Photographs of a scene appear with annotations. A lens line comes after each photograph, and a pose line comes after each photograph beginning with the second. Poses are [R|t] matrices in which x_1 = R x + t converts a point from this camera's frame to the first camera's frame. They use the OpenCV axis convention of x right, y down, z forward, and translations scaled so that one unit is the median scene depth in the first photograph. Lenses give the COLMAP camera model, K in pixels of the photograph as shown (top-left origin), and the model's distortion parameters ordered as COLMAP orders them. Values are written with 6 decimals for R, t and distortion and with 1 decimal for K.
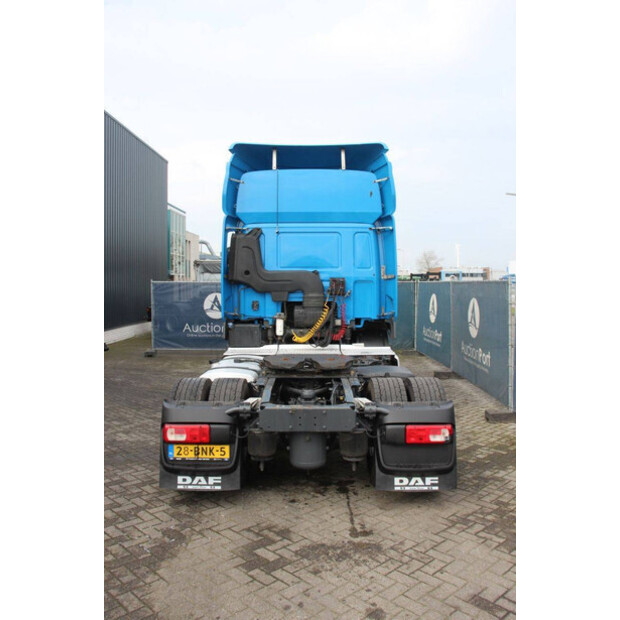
lens RADIAL K [[550.4, 0, 309.1], [0, 550.4, 310.7], [0, 0, 1]] dist [-0.116140, 0.054158]
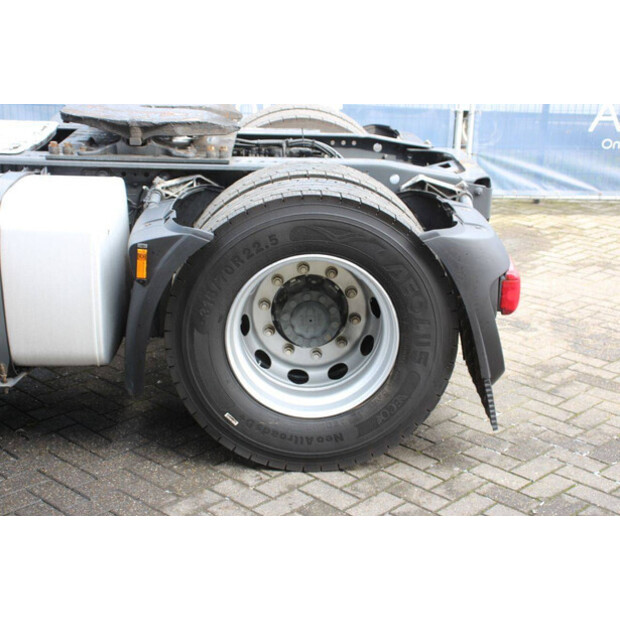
lens RADIAL K [[1071.7, 0, 310.5], [0, 1071.7, 310.3], [0, 0, 1]] dist [0.162831, 0.000000]
pose [[-0.035883, -0.311251, 0.949650, -0.974812], [0.017183, 0.949929, 0.311992, -0.022036], [-0.999208, 0.027513, -0.028738, 1.096796]]
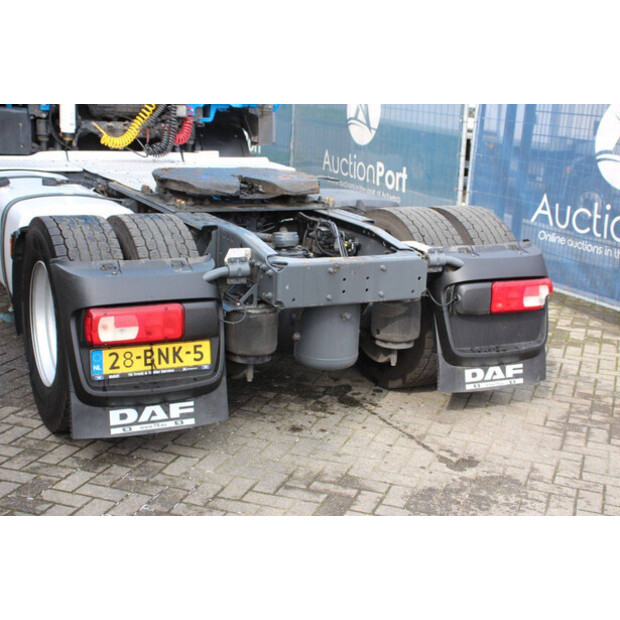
lens RADIAL K [[945.8, 0, 310.6], [0, 945.8, 313.6], [0, 0, 1]] dist [0.120877, 0.000000]
pose [[0.889434, -0.070456, 0.451600, -0.441666], [-0.029368, 0.977197, 0.210296, 0.025511], [-0.456118, -0.200307, 0.867083, 0.159488]]
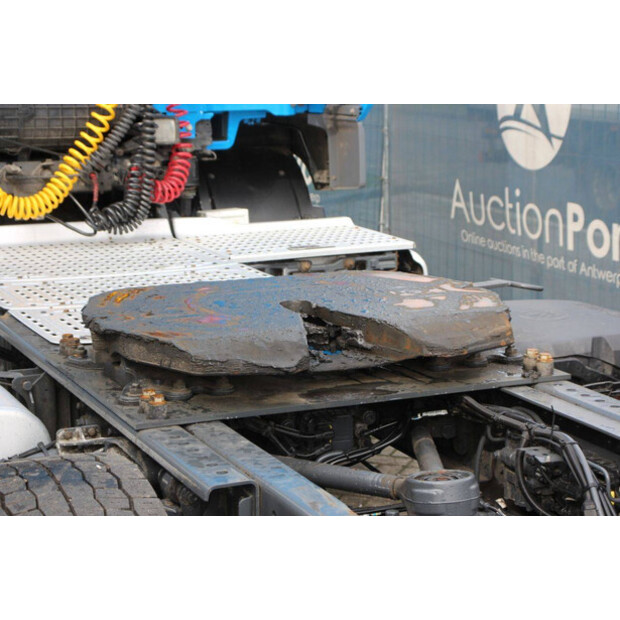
lens RADIAL K [[1471.7, 0, 311.6], [0, 1471.7, 309.8], [0, 0, 1]] dist [0.366856, 0.000000]
pose [[0.910835, -0.080516, 0.404841, -0.274927], [0.021683, 0.988770, 0.147865, 0.005525], [-0.412201, -0.125903, 0.902352, 0.577536]]
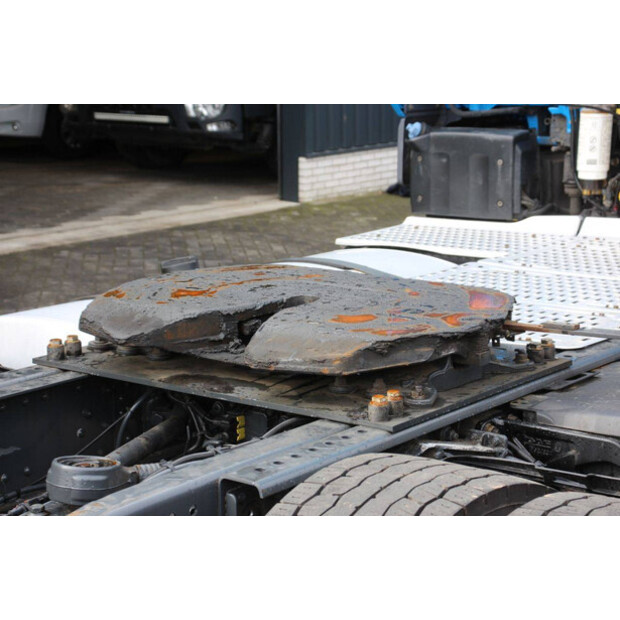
lens RADIAL K [[1471.7, 0, 312.8], [0, 1471.7, 334.8], [0, 0, 1]] dist [0.366856, 0.000000]
pose [[0.795625, 0.119634, -0.593858, 0.410479], [-0.019841, 0.984926, 0.171832, 0.003179], [0.605464, -0.124931, 0.786006, 0.667964]]
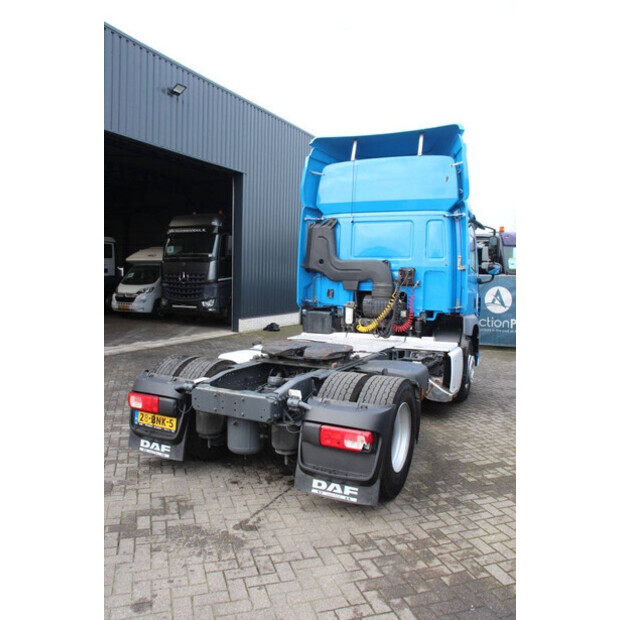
lens RADIAL K [[505.9, 0, 311.4], [0, 505.9, 312.5], [0, 0, 1]] dist [-0.148752, 0.072618]
pose [[0.900202, 0.049551, -0.432645, 0.476081], [-0.040209, 0.998719, 0.030722, -0.002816], [0.433613, -0.010260, 0.901041, 0.220239]]
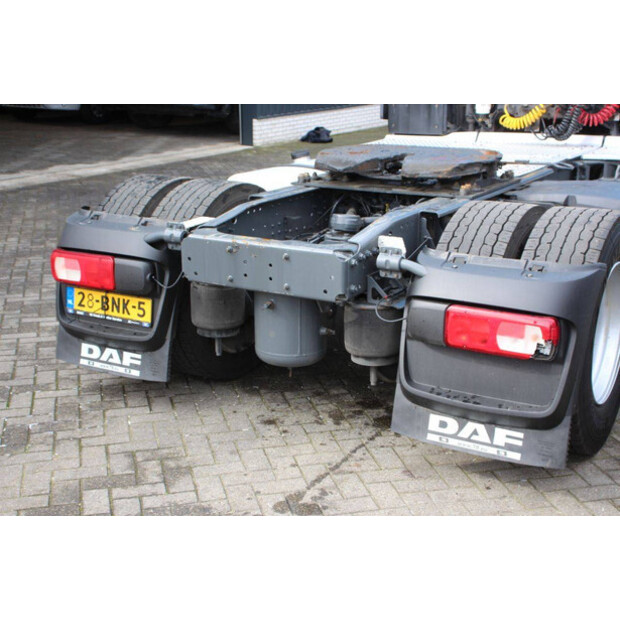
lens RADIAL K [[945.8, 0, 314.7], [0, 945.8, 312.5], [0, 0, 1]] dist [0.120877, 0.000000]
pose [[0.867421, 0.133611, -0.479300, 0.420562], [-0.019152, 0.971525, 0.236163, 0.031348], [0.497206, -0.195673, 0.845280, 0.264290]]
